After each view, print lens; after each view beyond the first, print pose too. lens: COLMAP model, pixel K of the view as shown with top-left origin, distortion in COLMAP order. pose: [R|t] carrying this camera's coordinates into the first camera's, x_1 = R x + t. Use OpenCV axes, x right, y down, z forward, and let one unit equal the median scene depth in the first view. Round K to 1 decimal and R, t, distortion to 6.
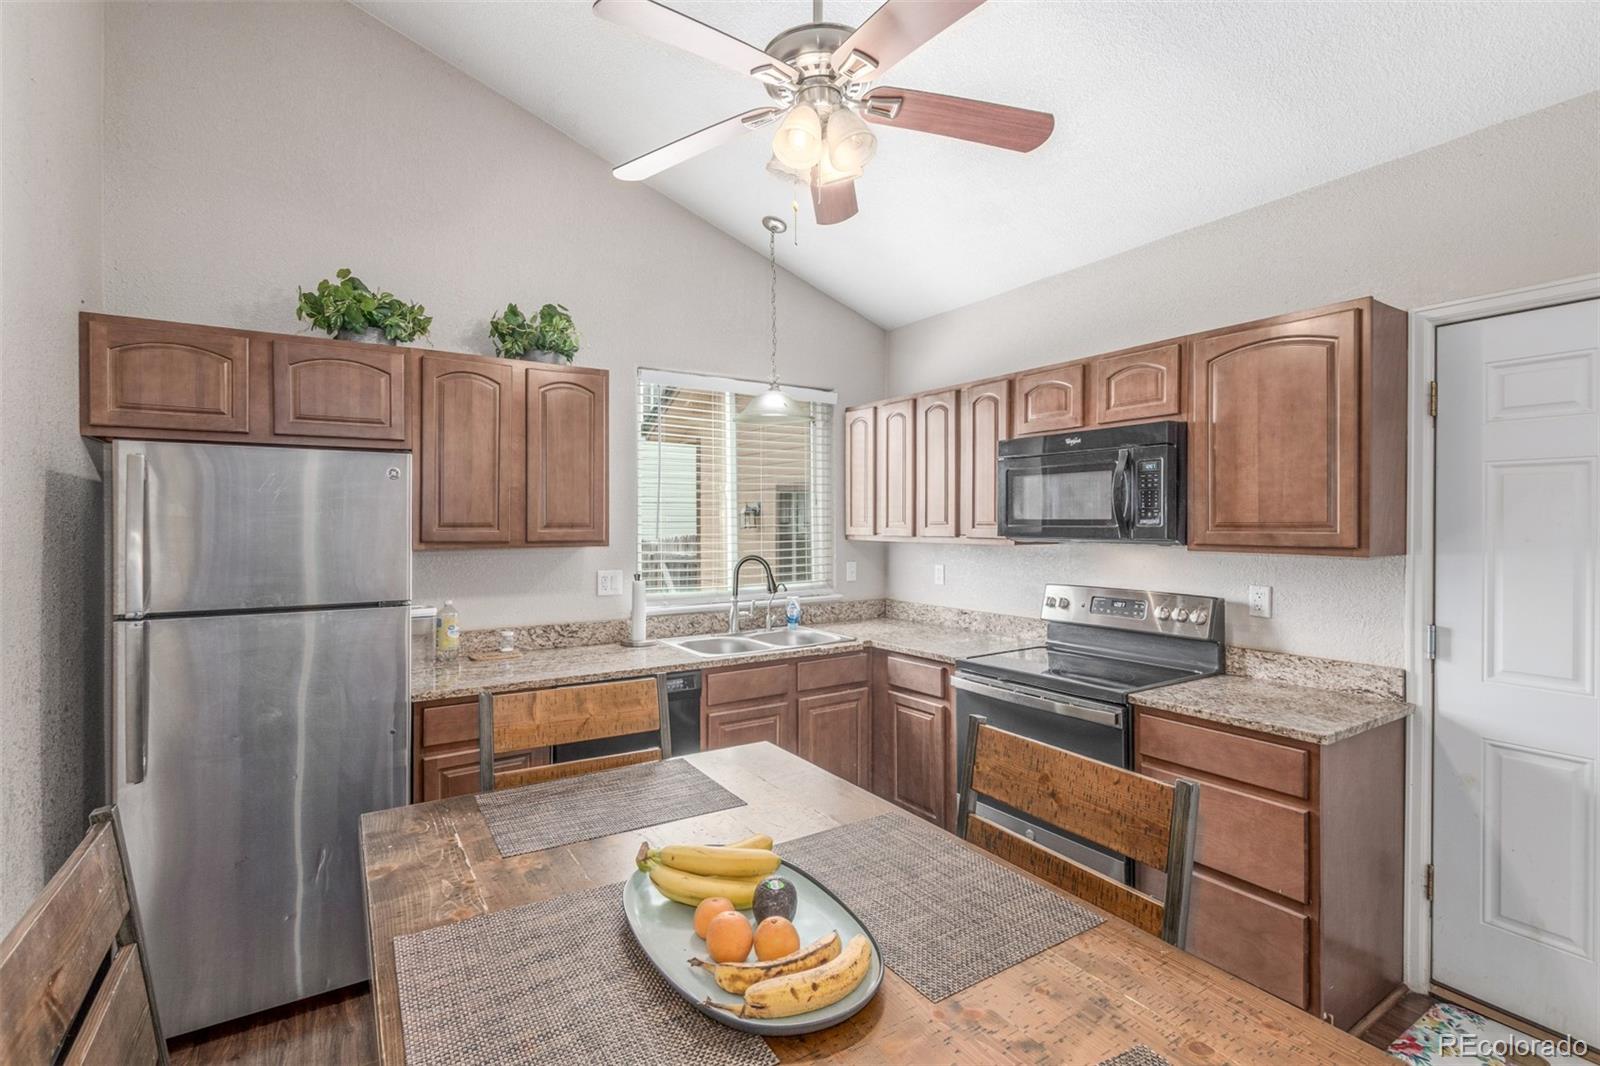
lens RADIAL K [[741.2, 0, 774.9], [0, 741.2, 523.4], [0, 0, 1]] dist [0.001780, 0.000055]
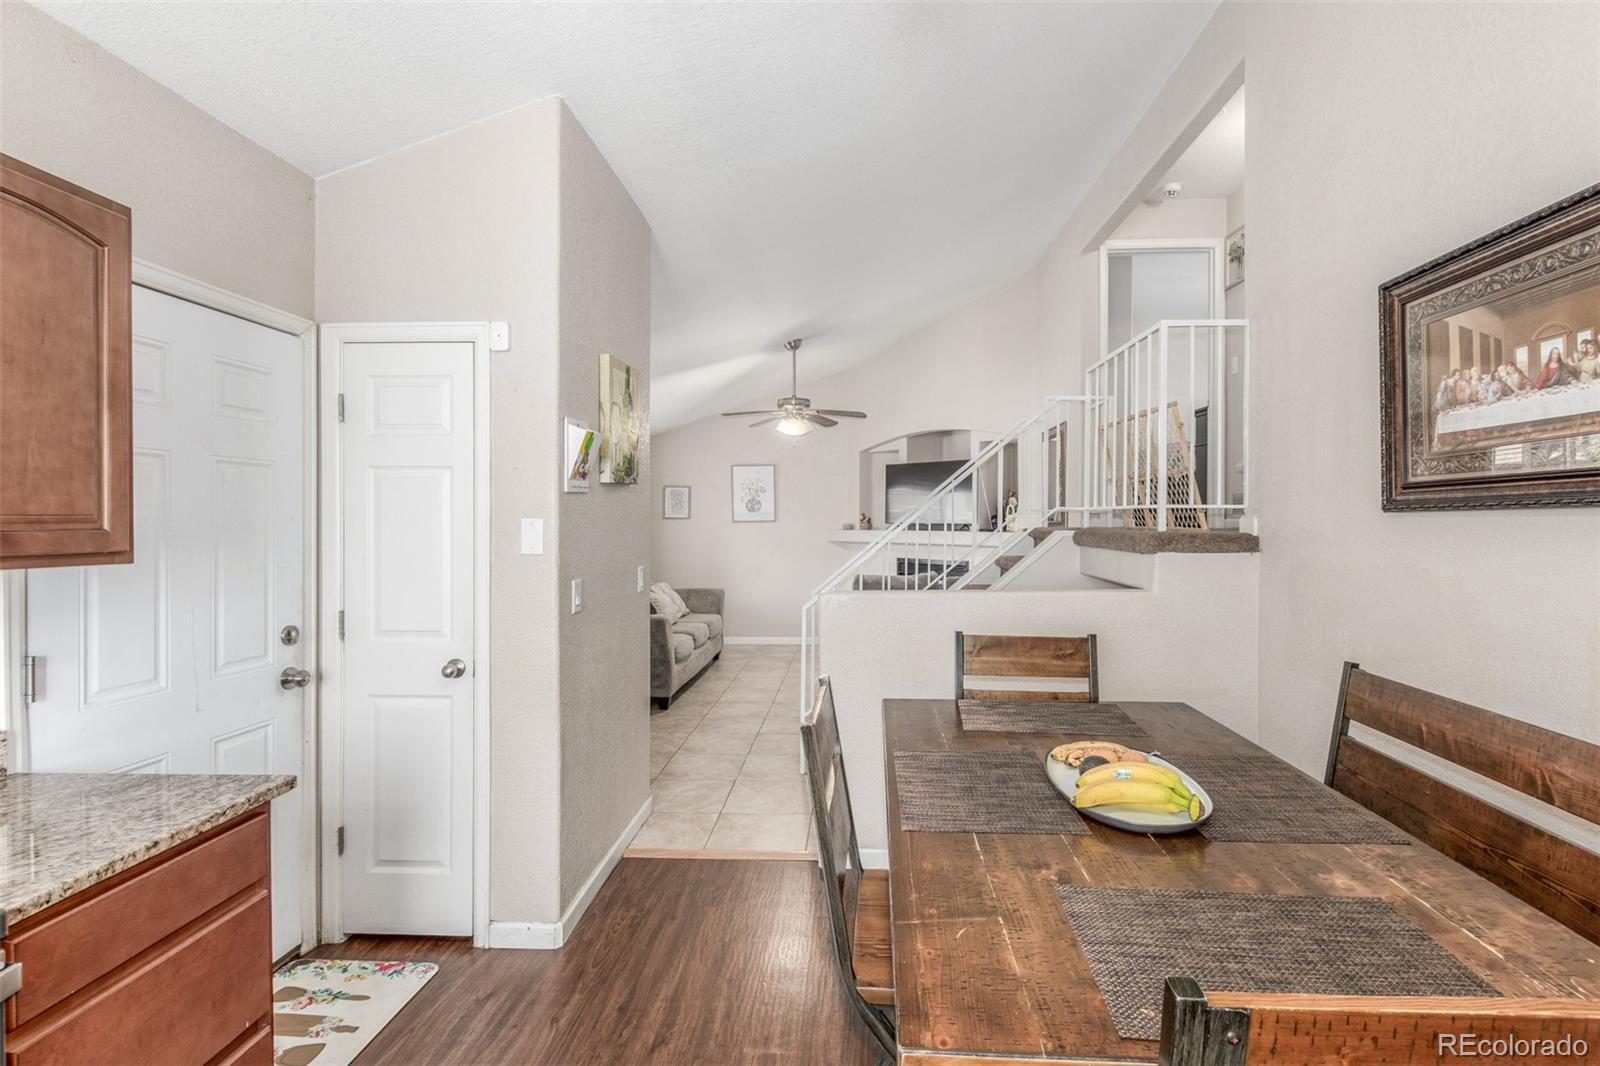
lens RADIAL K [[741.2, 0, 838.0], [0, 741.2, 522.0], [0, 0, 1]] dist [0.001780, 0.000055]
pose [[-0.832756, 0.000030, 0.553641, -0.147946], [0.002064, 0.999993, 0.003050, 0.003245], [-0.553637, 0.003683, -0.832750, 0.960461]]
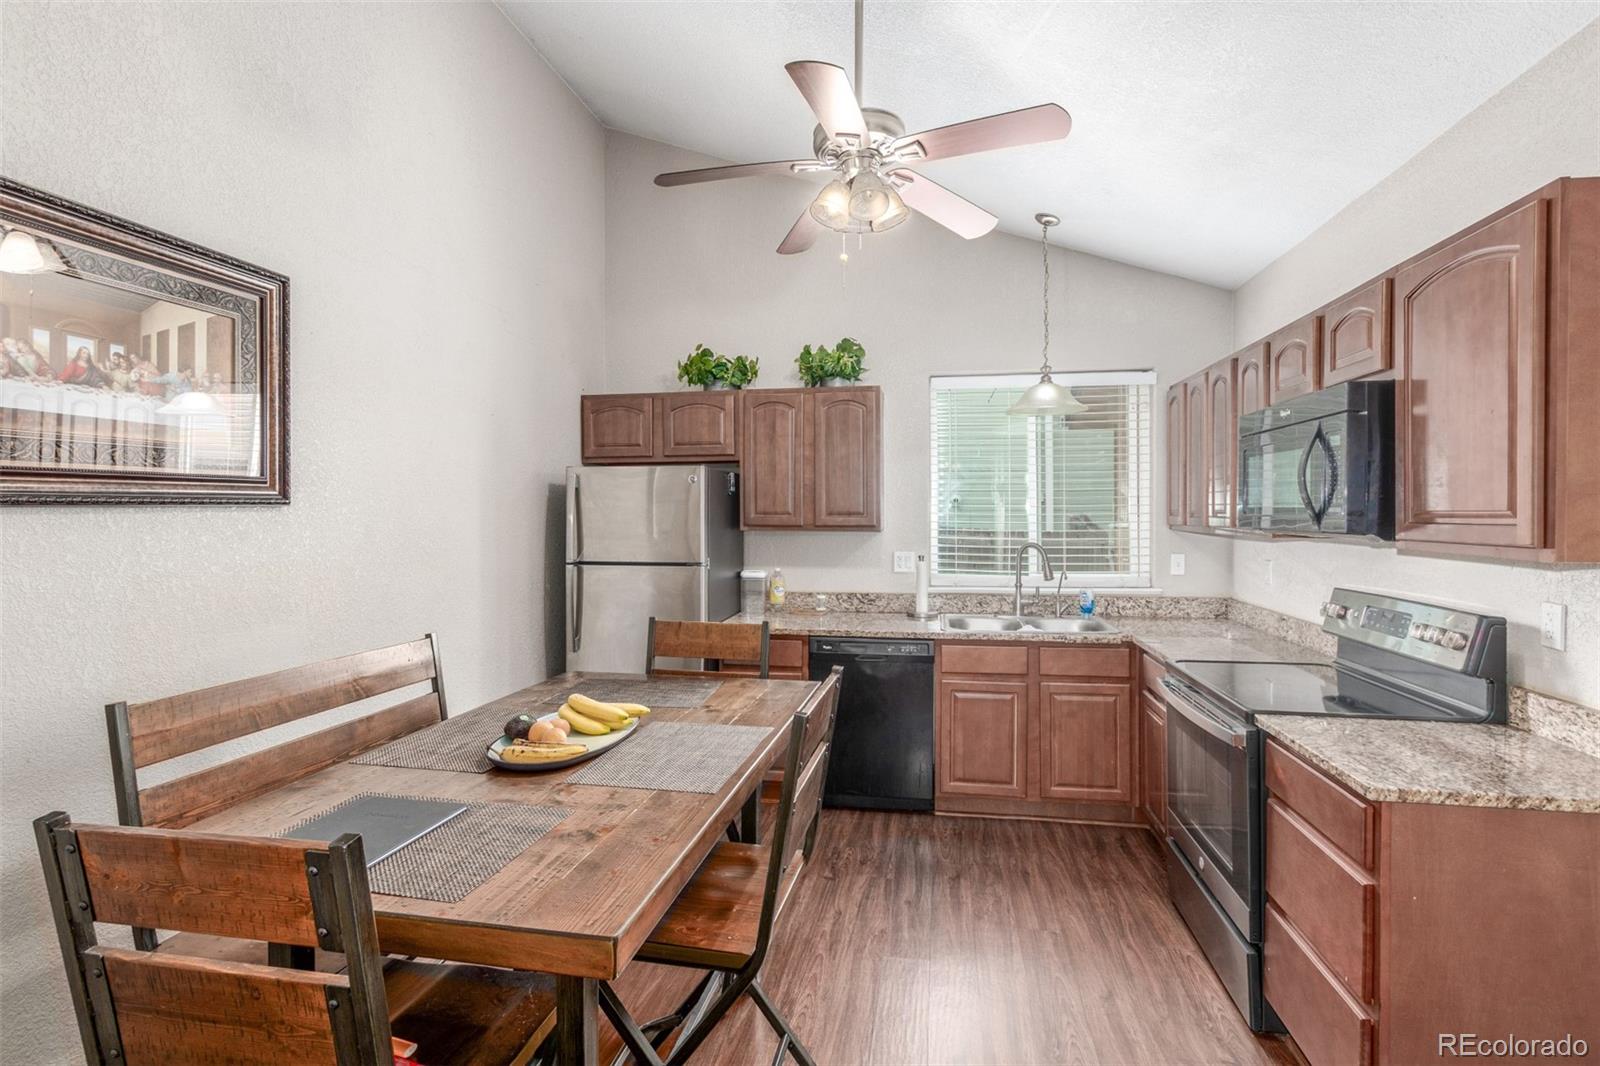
lens RADIAL K [[741.2, 0, 801.2], [0, 741.2, 518.1], [0, 0, 1]] dist [0.001780, 0.000055]
pose [[0.736973, 0.005695, -0.675899, 0.589226], [0.000568, 0.999959, 0.009045, -0.001286], [0.675922, -0.007050, 0.736939, 0.022402]]
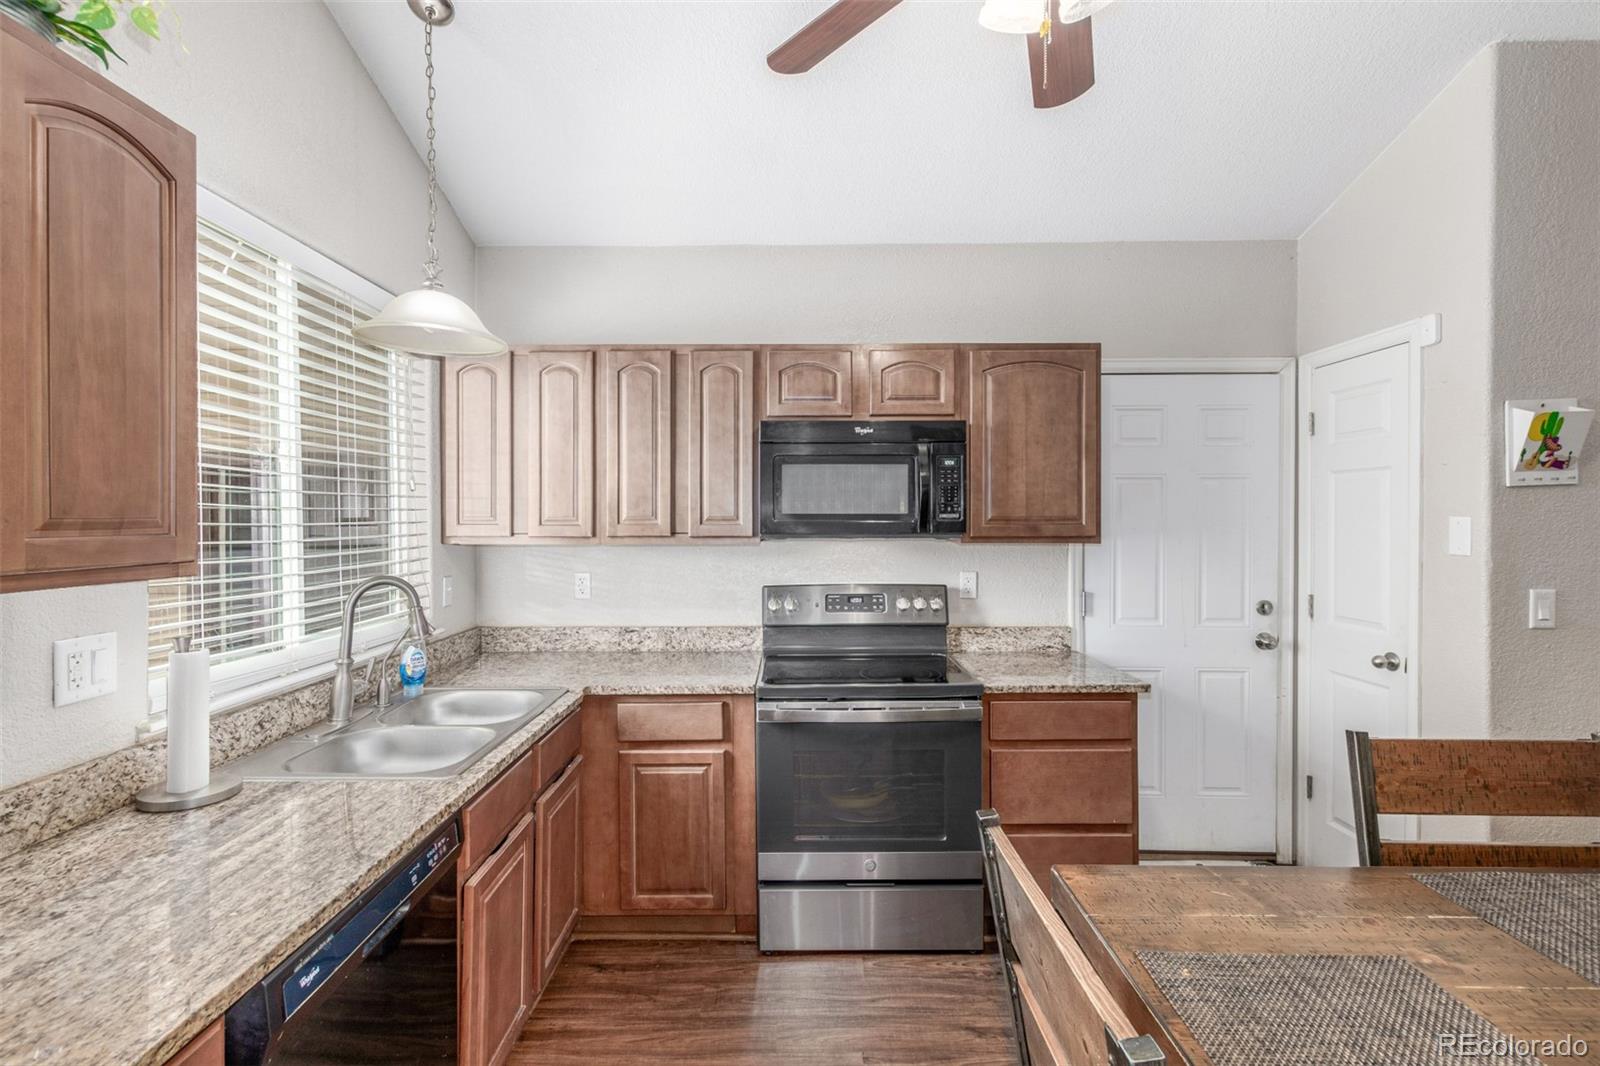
lens RADIAL K [[741.2, 0, 786.9], [0, 741.2, 523.7], [0, 0, 1]] dist [0.001780, 0.000055]
pose [[0.531421, -0.005962, 0.847087, -0.465922], [0.003269, 0.999982, 0.004987, 0.002290], [-0.847102, 0.000119, 0.531431, 0.607016]]
